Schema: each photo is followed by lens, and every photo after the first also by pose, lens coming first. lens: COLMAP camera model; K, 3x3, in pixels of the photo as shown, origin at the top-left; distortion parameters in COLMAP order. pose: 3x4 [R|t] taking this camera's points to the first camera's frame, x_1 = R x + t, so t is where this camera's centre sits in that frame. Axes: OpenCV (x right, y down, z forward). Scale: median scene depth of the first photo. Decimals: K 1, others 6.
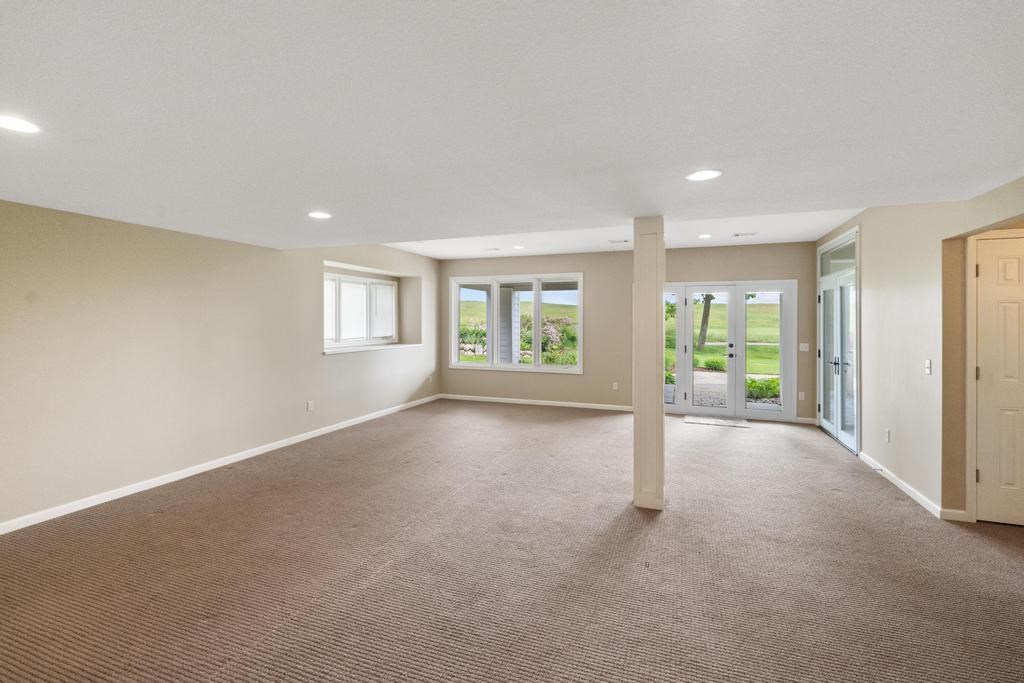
lens RADIAL K [[463.5, 0, 511.9], [0, 463.5, 324.9], [0, 0, 1]] dist [0.002655, 0.000174]
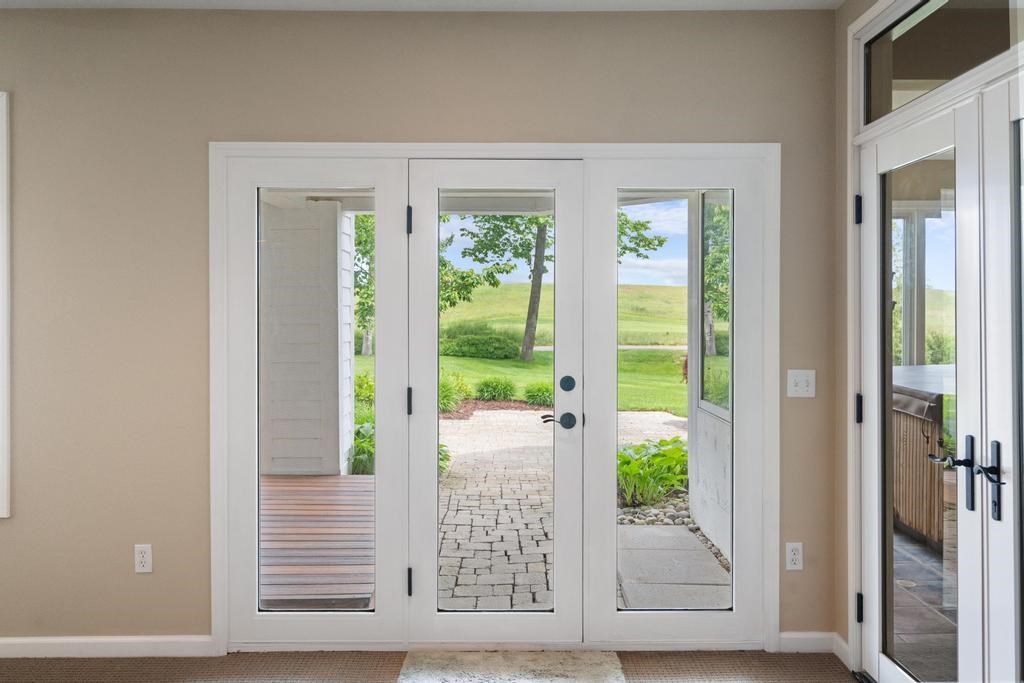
lens RADIAL K [[763.6, 0, 512.0], [0, 763.6, 341.5], [0, 0, 1]] dist [0.002459, 0.000912]
pose [[0.935697, -0.017582, 0.352366, 0.288472], [0.006984, 0.999485, 0.031325, 0.006443], [-0.352735, -0.026849, 0.935338, 0.601415]]
